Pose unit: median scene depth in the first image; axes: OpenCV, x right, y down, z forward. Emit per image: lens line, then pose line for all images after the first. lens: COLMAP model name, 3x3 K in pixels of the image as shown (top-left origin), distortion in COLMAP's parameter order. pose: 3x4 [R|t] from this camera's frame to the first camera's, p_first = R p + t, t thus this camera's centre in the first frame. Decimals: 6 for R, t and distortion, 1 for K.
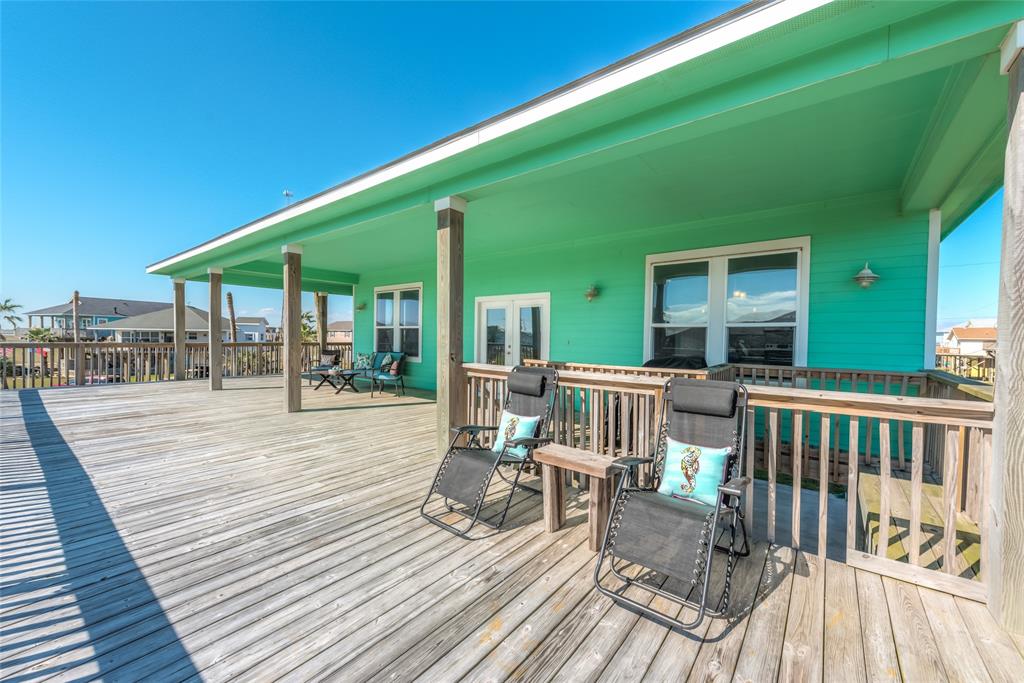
lens RADIAL K [[398.8, 0, 518.5], [0, 398.8, 341.0], [0, 0, 1]] dist [-0.000292, -0.000045]
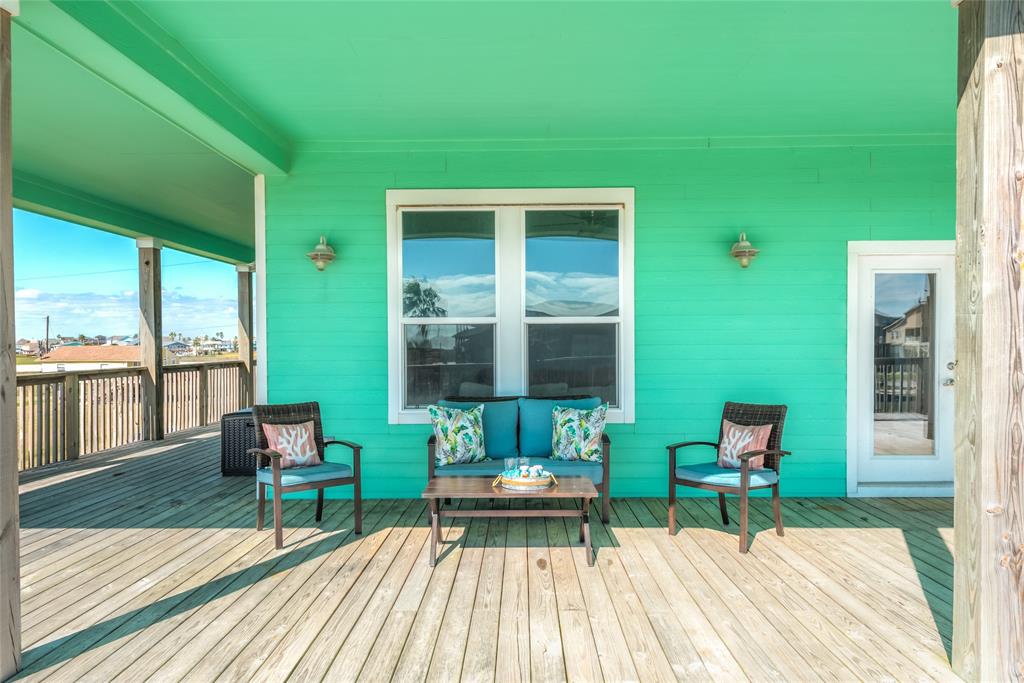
lens RADIAL K [[728.4, 0, 509.2], [0, 728.4, 346.2], [0, 0, 1]] dist [0.008192, -0.005711]
pose [[0.796450, -0.020030, 0.604373, -0.683757], [0.023491, 0.999722, 0.002176, -0.015359], [-0.604248, 0.012464, 0.796699, 0.555690]]
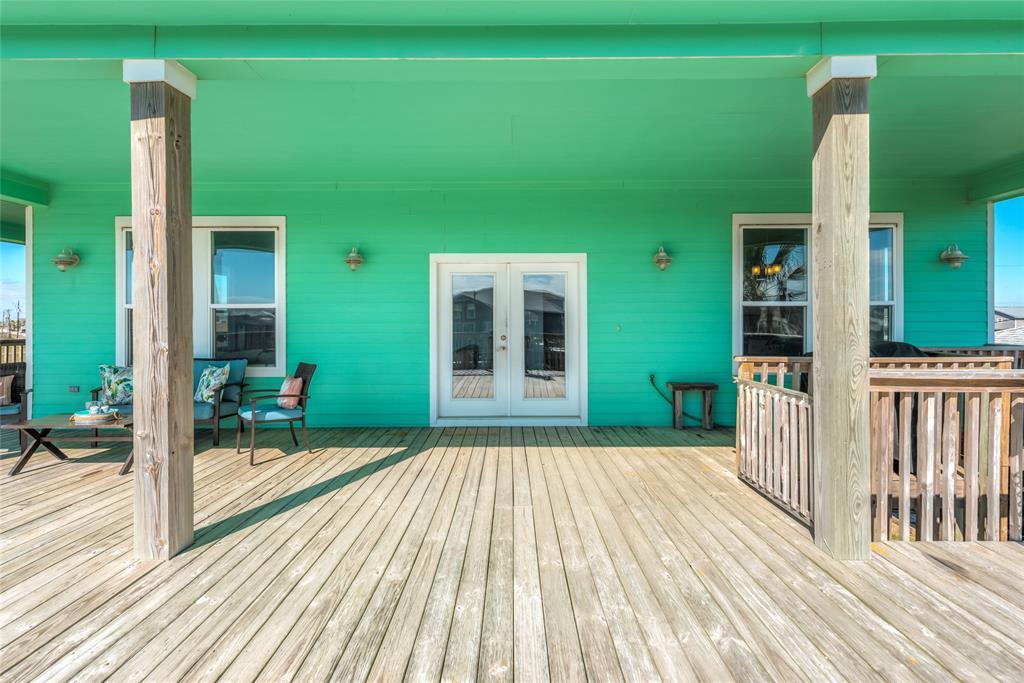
lens RADIAL K [[500.6, 0, 516.8], [0, 500.6, 321.9], [0, 0, 1]] dist [0.011640, 0.000922]
pose [[0.782716, -0.016432, 0.622162, -0.394104], [0.021496, 0.999769, -0.000638, -0.007998], [-0.622008, 0.013873, 0.782888, 0.319874]]
